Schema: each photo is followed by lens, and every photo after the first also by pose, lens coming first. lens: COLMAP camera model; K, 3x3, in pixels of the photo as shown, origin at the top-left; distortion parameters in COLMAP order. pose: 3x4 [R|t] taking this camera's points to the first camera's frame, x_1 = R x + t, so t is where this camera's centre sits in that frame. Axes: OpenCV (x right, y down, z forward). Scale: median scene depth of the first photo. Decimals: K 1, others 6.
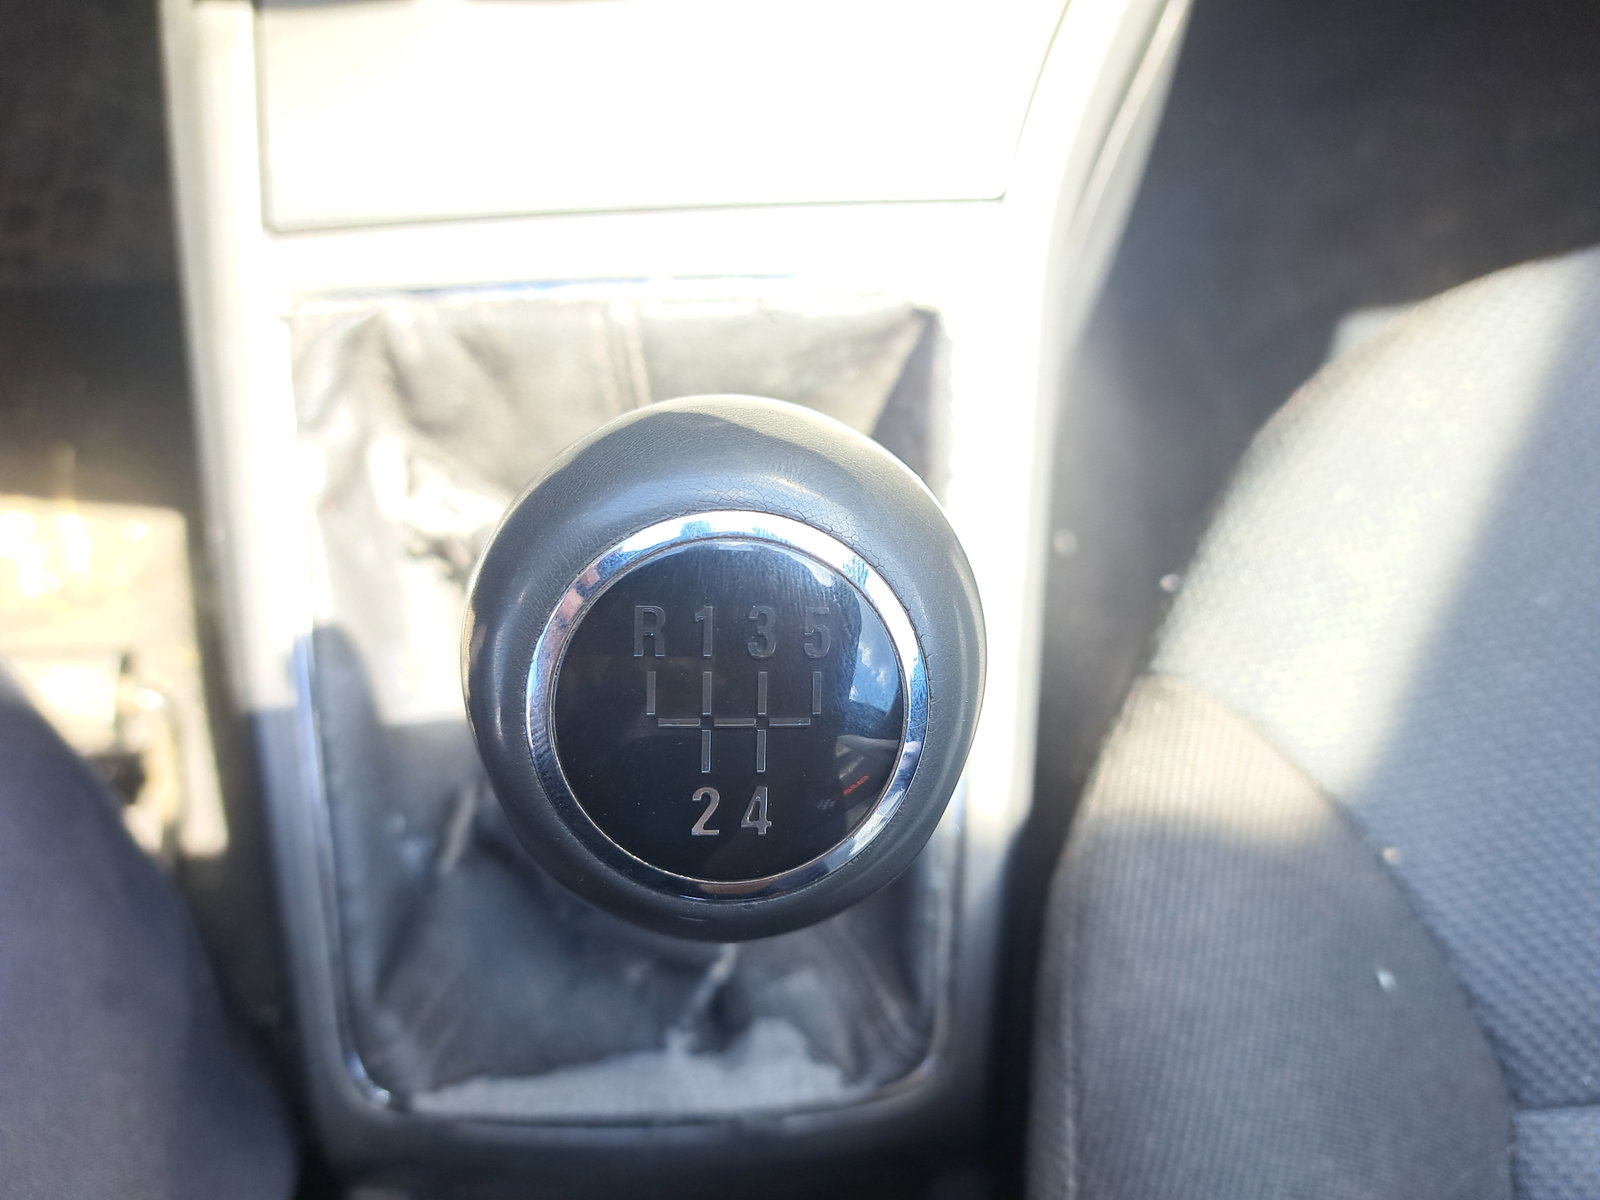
lens RADIAL K [[1196.6, 0, 820.3], [0, 1196.6, 597.8], [0, 0, 1]] dist [0.053478, -0.092665]
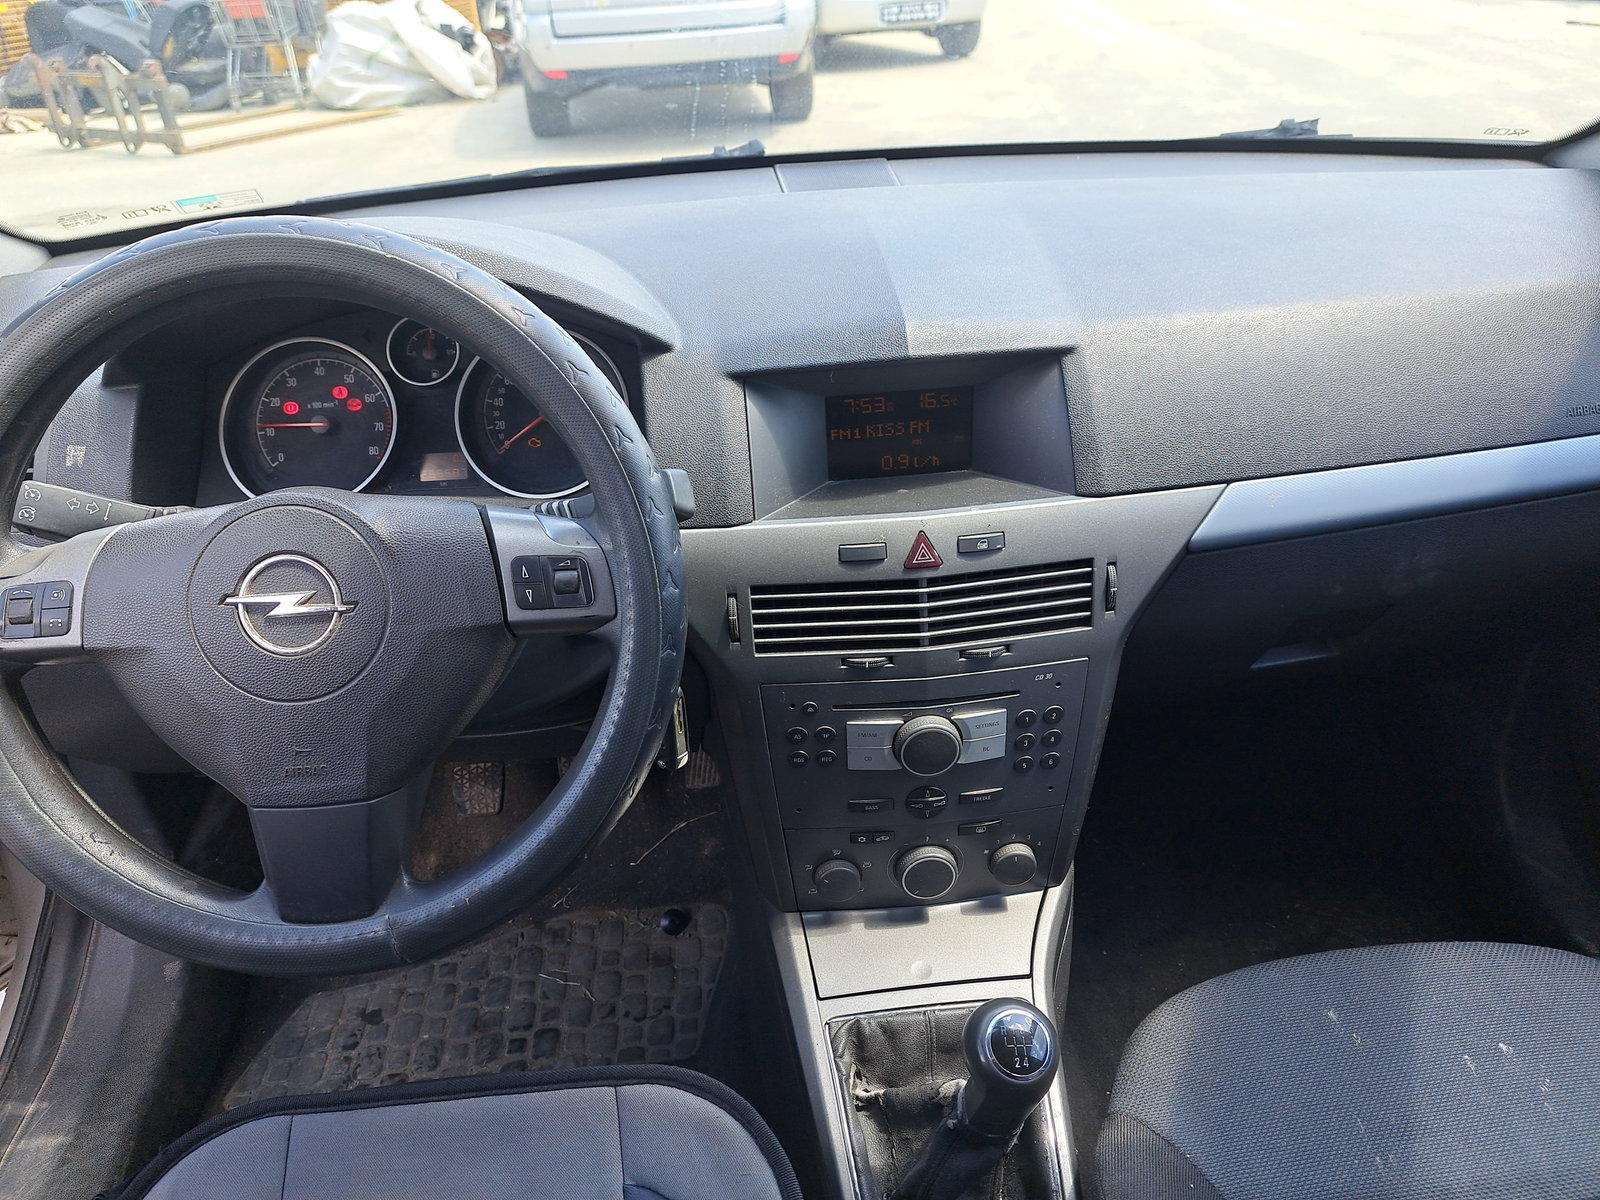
lens RADIAL K [[1187.5, 0, 800.0], [0, 1187.5, 600.0], [0, 0, 1]] dist [0.060927, -0.075973]
pose [[0.997051, -0.062013, 0.045213, -0.609360], [0.076602, 0.768173, -0.635643, 0.990350], [0.004687, 0.637232, 0.770658, -2.377915]]
